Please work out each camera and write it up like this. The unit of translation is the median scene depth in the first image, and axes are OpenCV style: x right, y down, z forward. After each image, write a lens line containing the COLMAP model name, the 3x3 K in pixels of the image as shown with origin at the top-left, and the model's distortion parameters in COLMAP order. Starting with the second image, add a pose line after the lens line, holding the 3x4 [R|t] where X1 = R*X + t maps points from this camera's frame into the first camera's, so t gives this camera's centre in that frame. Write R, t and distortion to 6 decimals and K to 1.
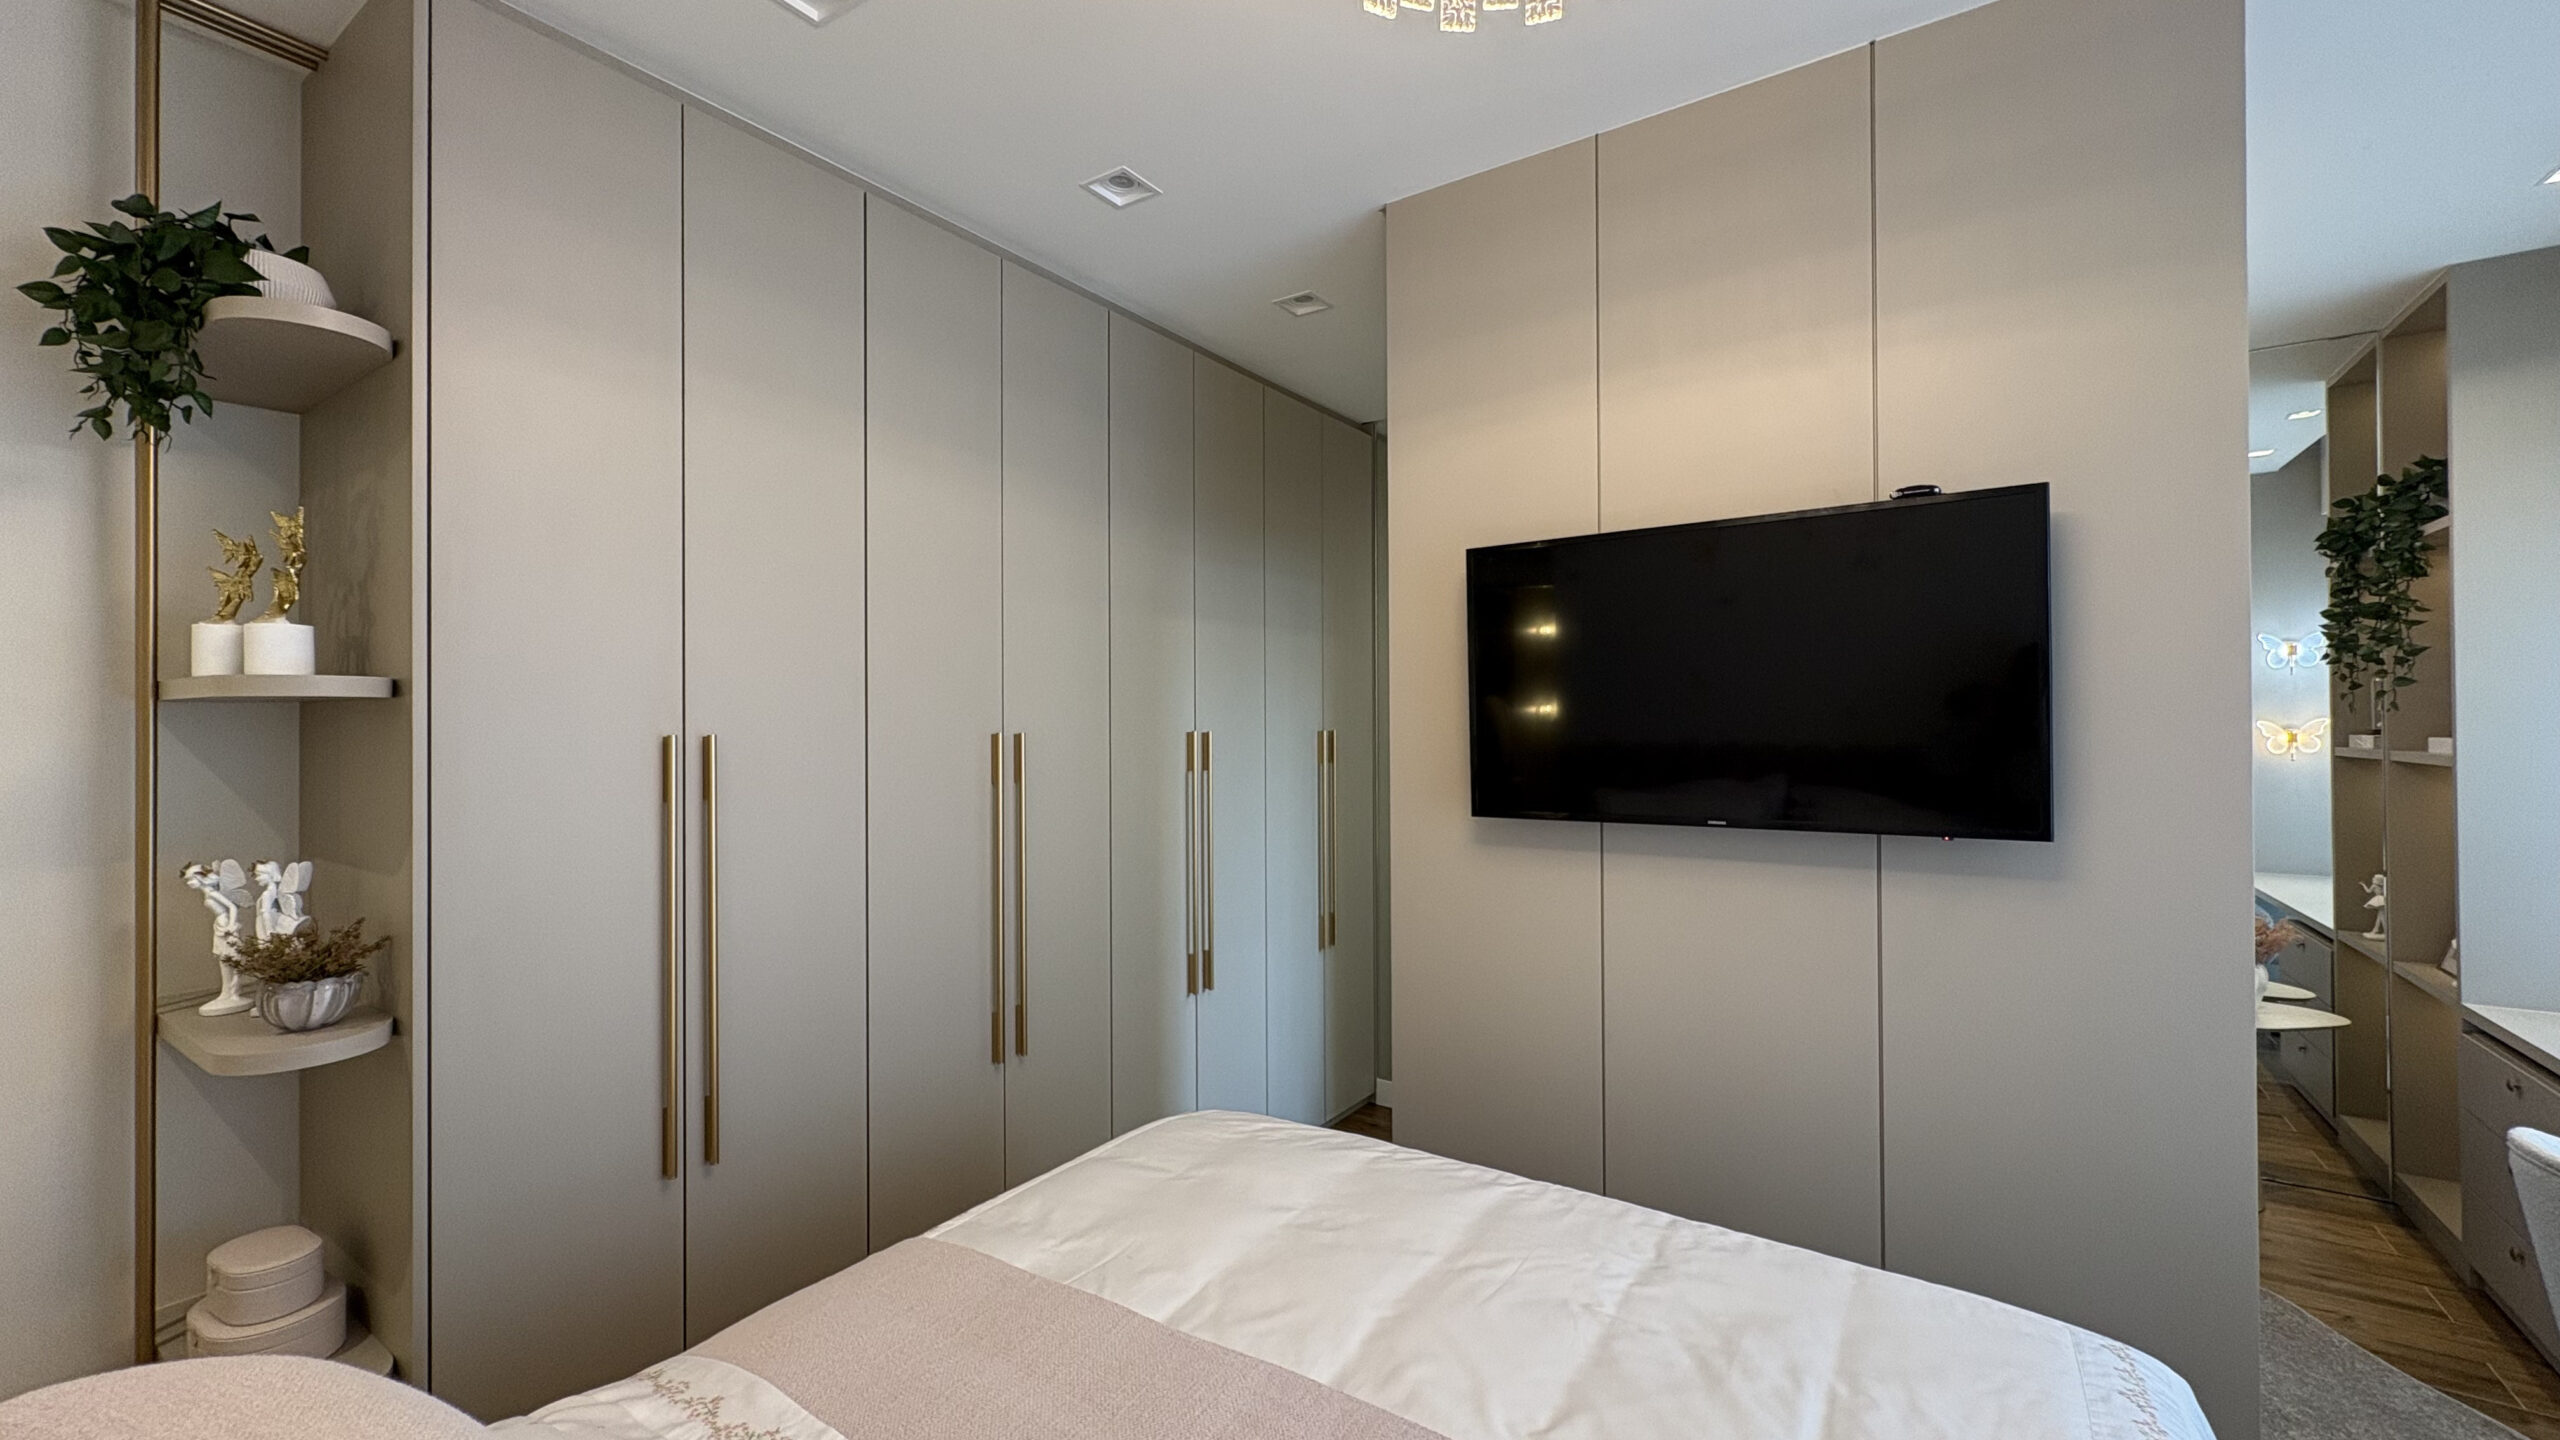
lens RADIAL K [[1009.9, 0, 1263.7], [0, 1009.9, 717.9], [0, 0, 1]] dist [-0.000419, 0.000051]
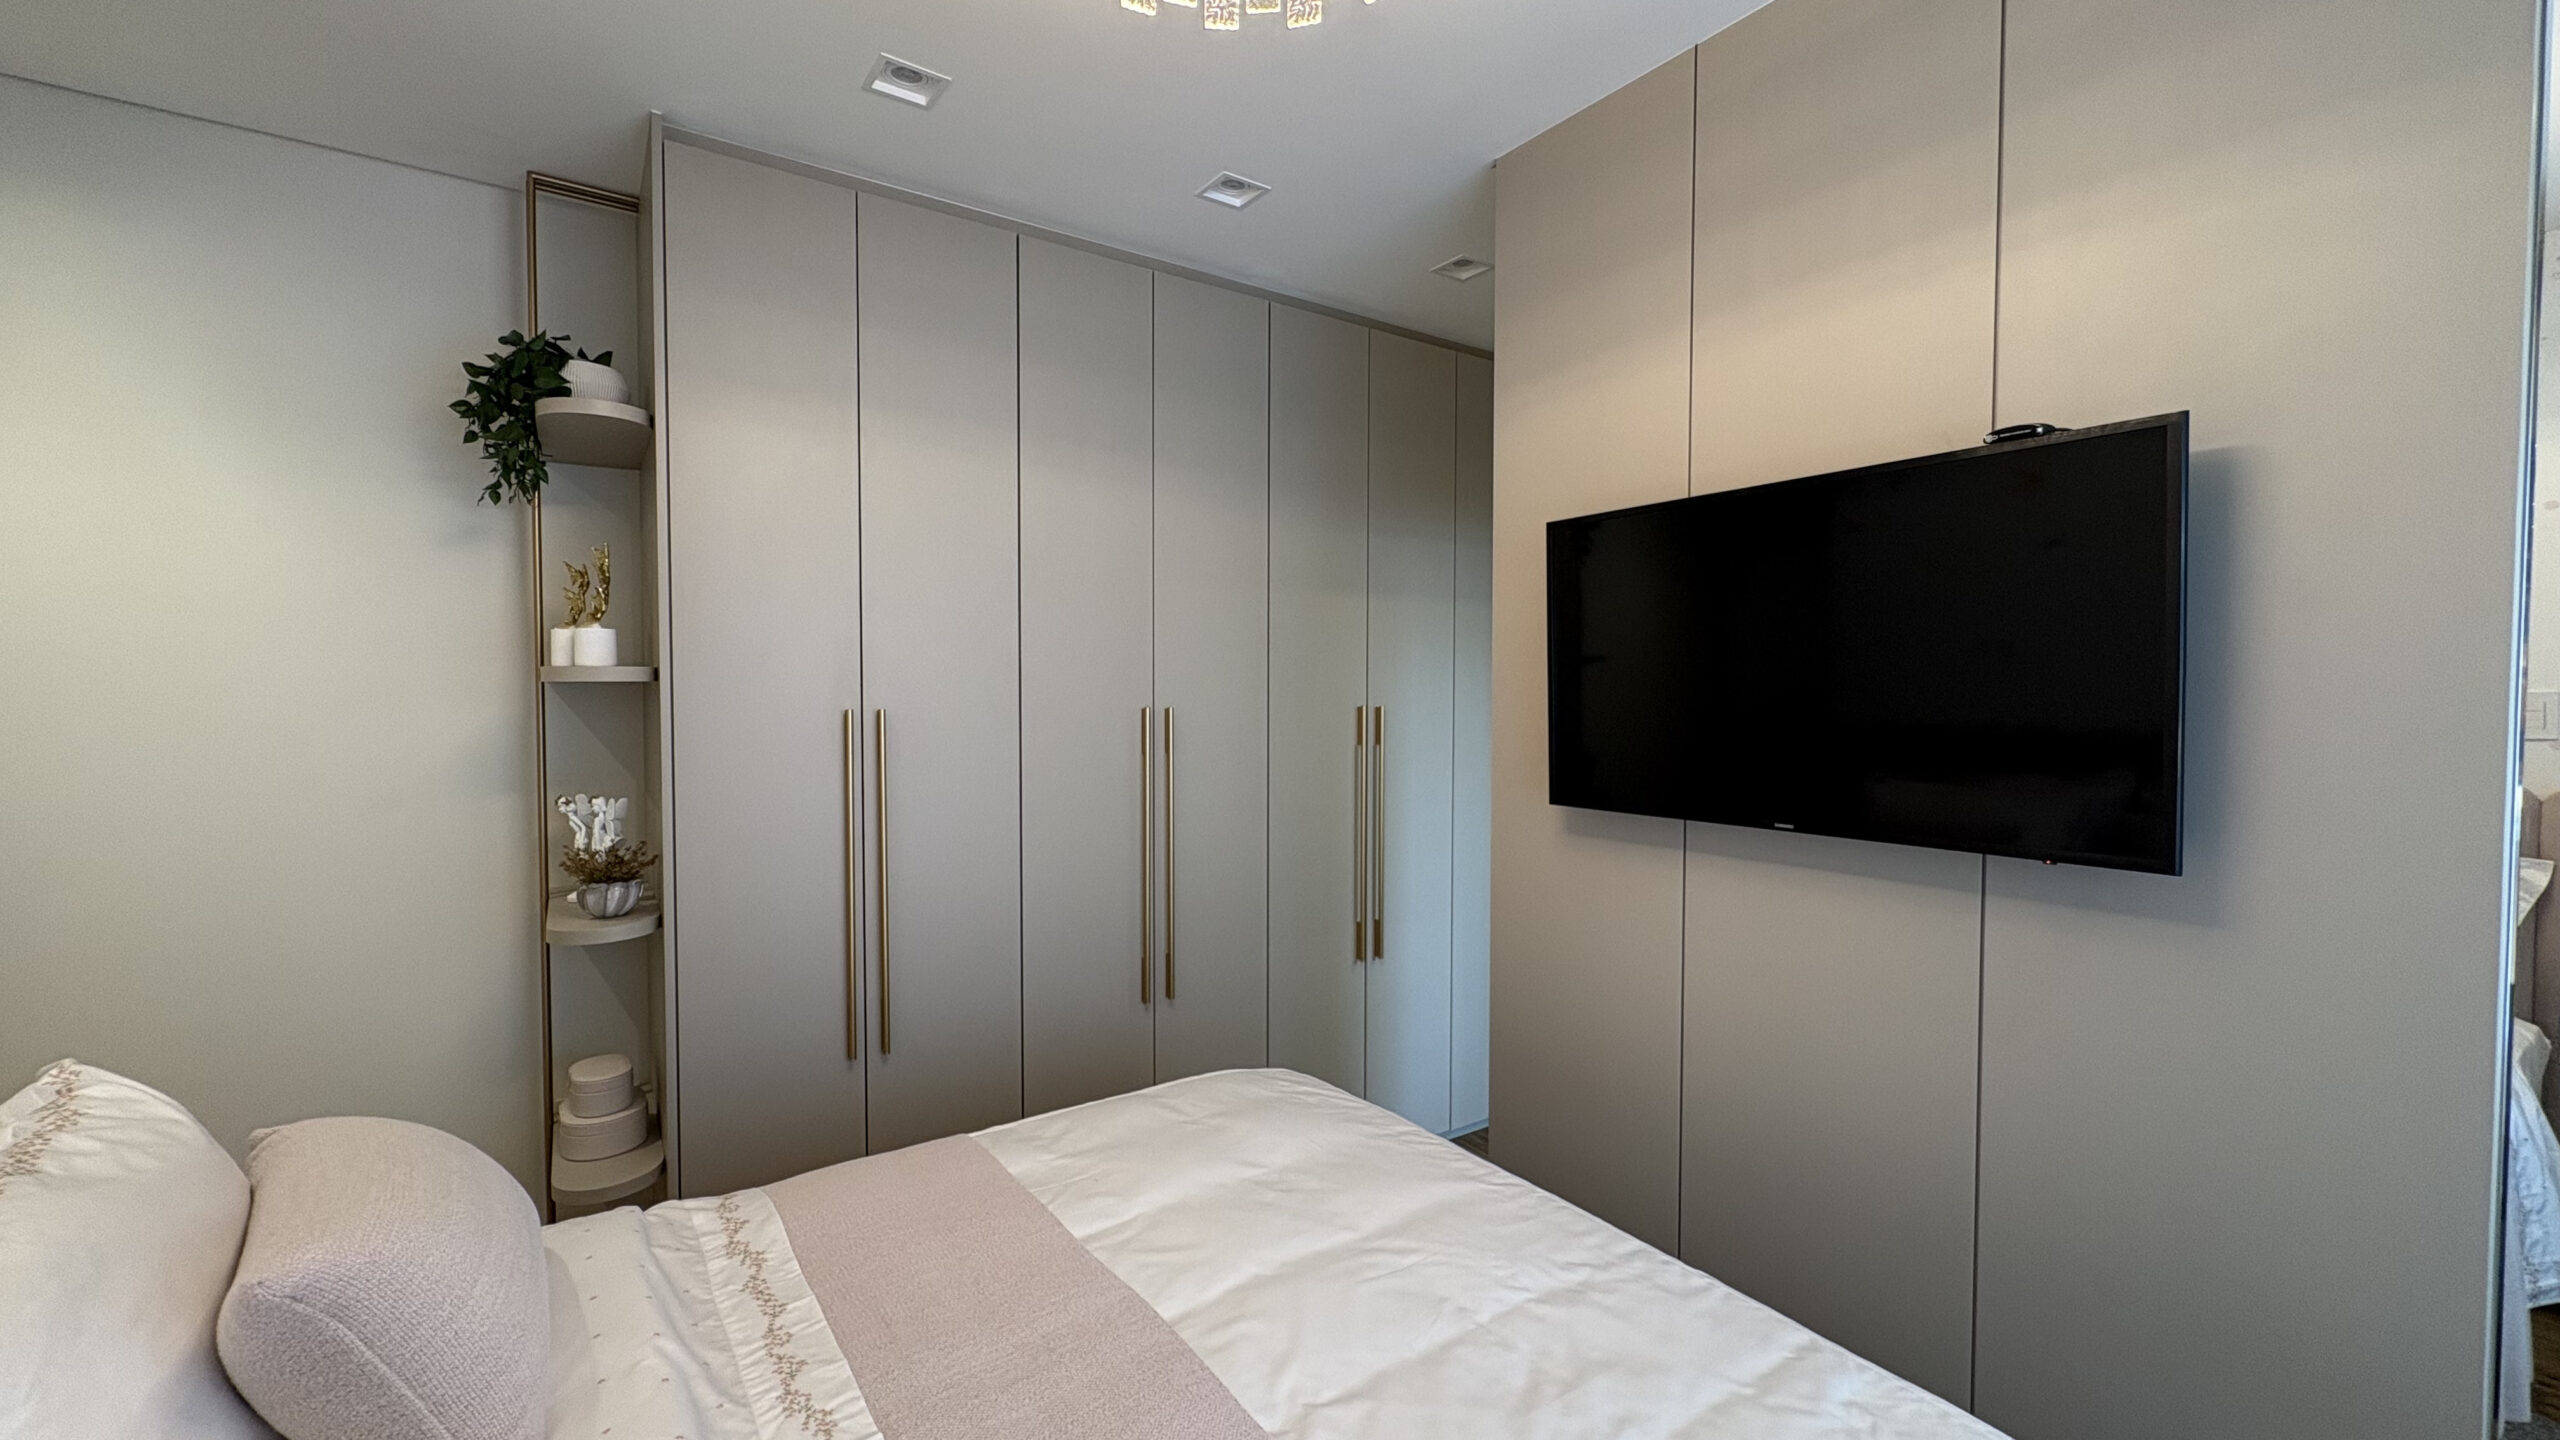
lens RADIAL K [[1009.9, 0, 1272.2], [0, 1009.9, 716.3], [0, 0, 1]] dist [-0.000419, 0.000051]
pose [[0.933795, 0.016871, -0.357410, 0.393207], [-0.003868, 0.999305, 0.037064, -0.025930], [0.357787, -0.033227, 0.933212, 0.025333]]
